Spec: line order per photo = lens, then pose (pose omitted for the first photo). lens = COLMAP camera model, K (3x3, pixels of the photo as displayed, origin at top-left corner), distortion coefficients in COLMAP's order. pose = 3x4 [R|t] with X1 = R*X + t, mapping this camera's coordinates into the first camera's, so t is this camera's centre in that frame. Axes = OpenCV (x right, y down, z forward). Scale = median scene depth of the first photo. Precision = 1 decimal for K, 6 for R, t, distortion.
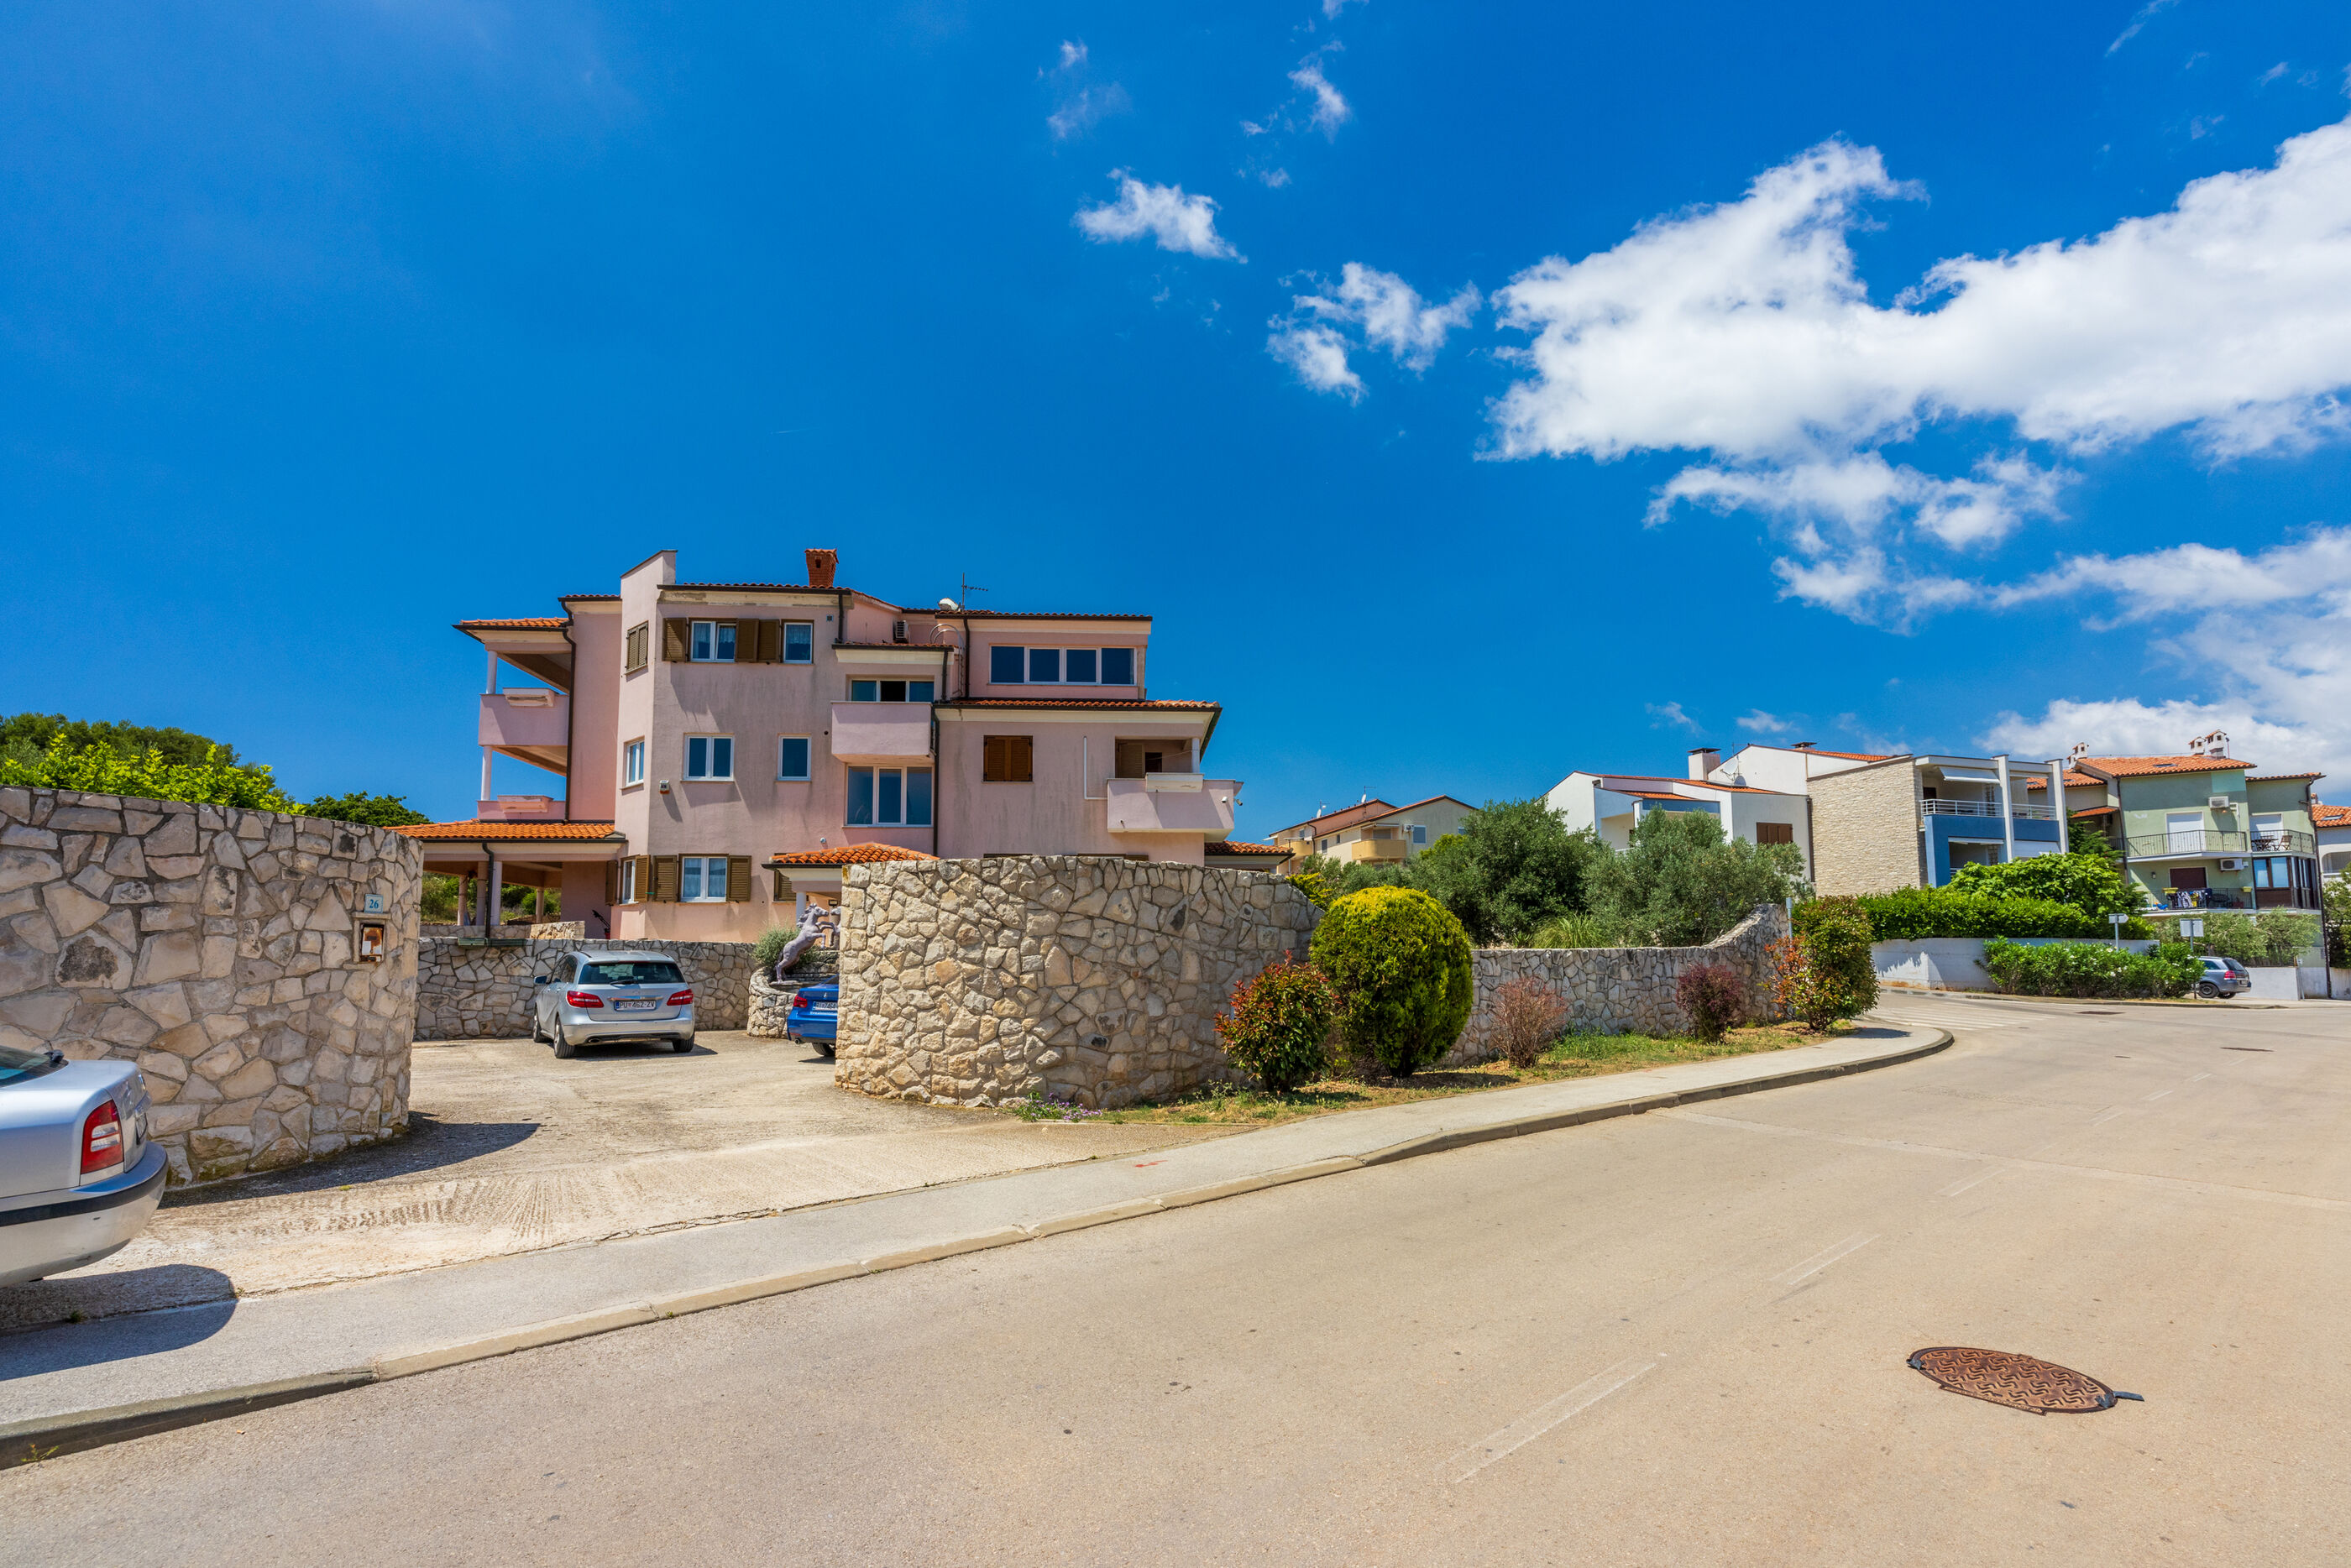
lens RADIAL K [[1000.7, 0, 1190.1], [0, 1000.7, 795.5], [0, 0, 1]] dist [0.000899, 0.000771]
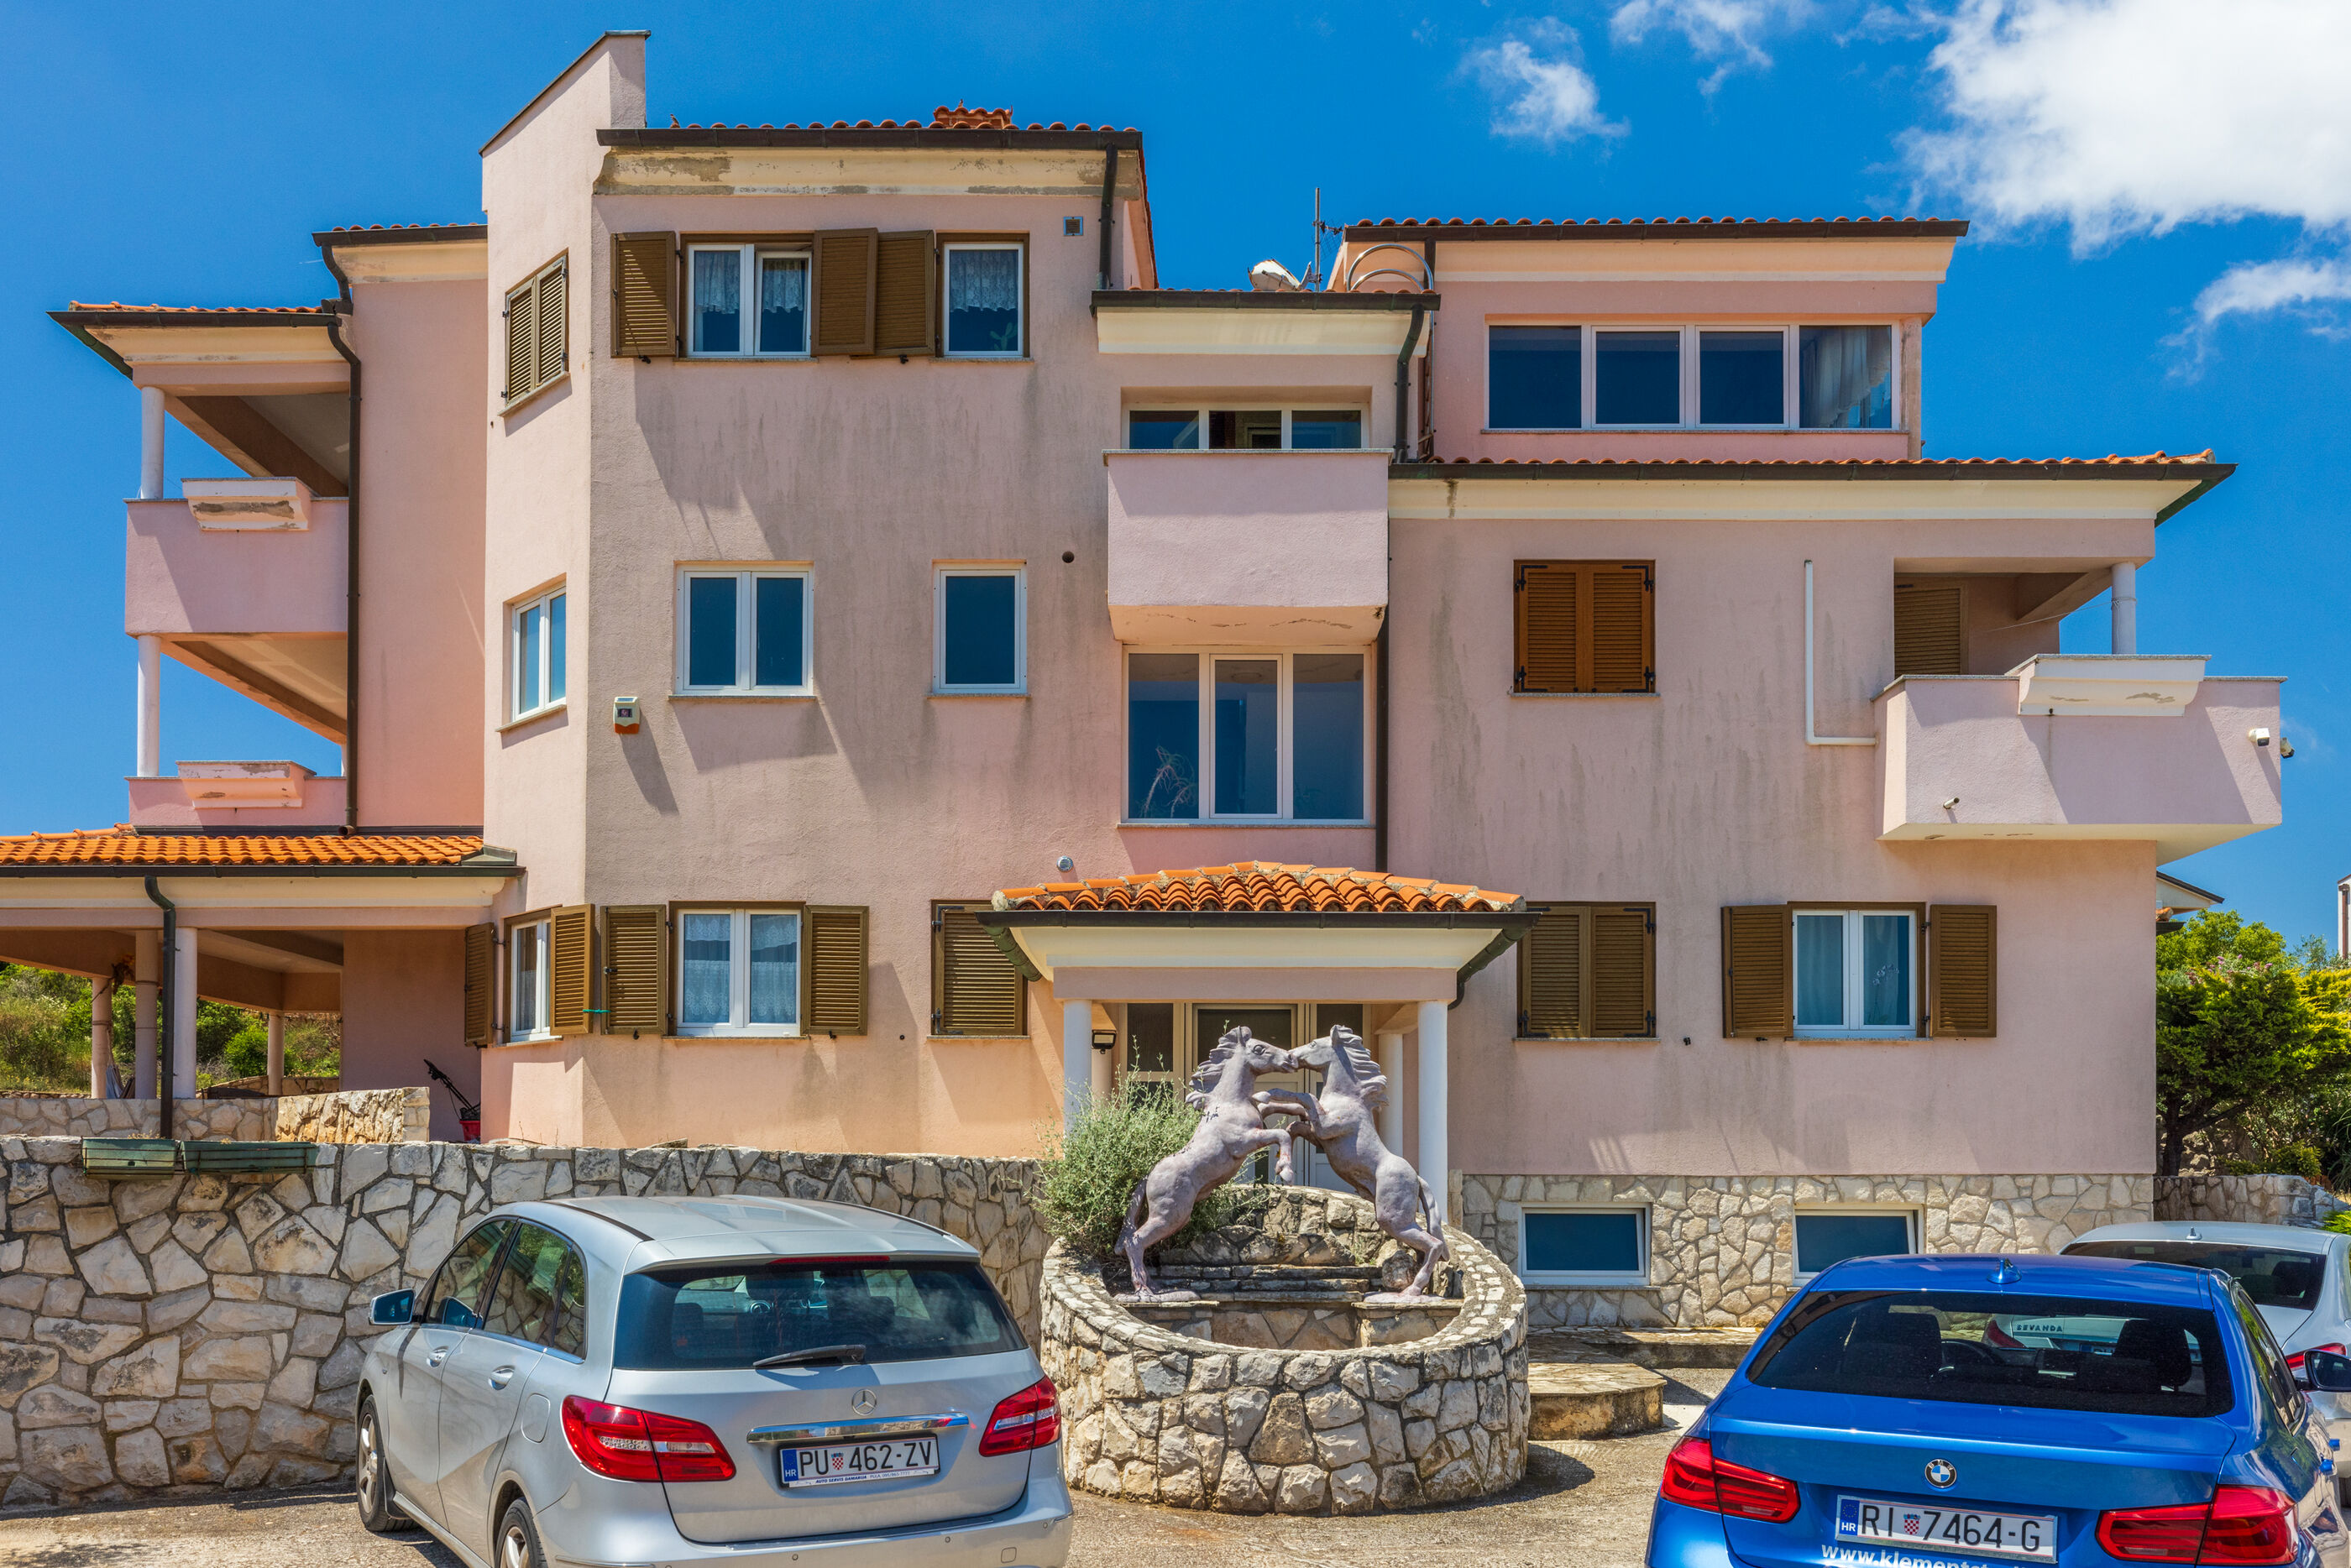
lens RADIAL K [[1745.9, 0, 1176.1], [0, 1745.9, 968.9], [0, 0, 1]] dist [-0.001292, 0.001389]
pose [[0.997081, -0.000084, -0.076352, -0.279547], [0.003802, 0.998814, 0.048549, 0.051928], [0.076257, -0.048697, 0.995898, 0.387667]]
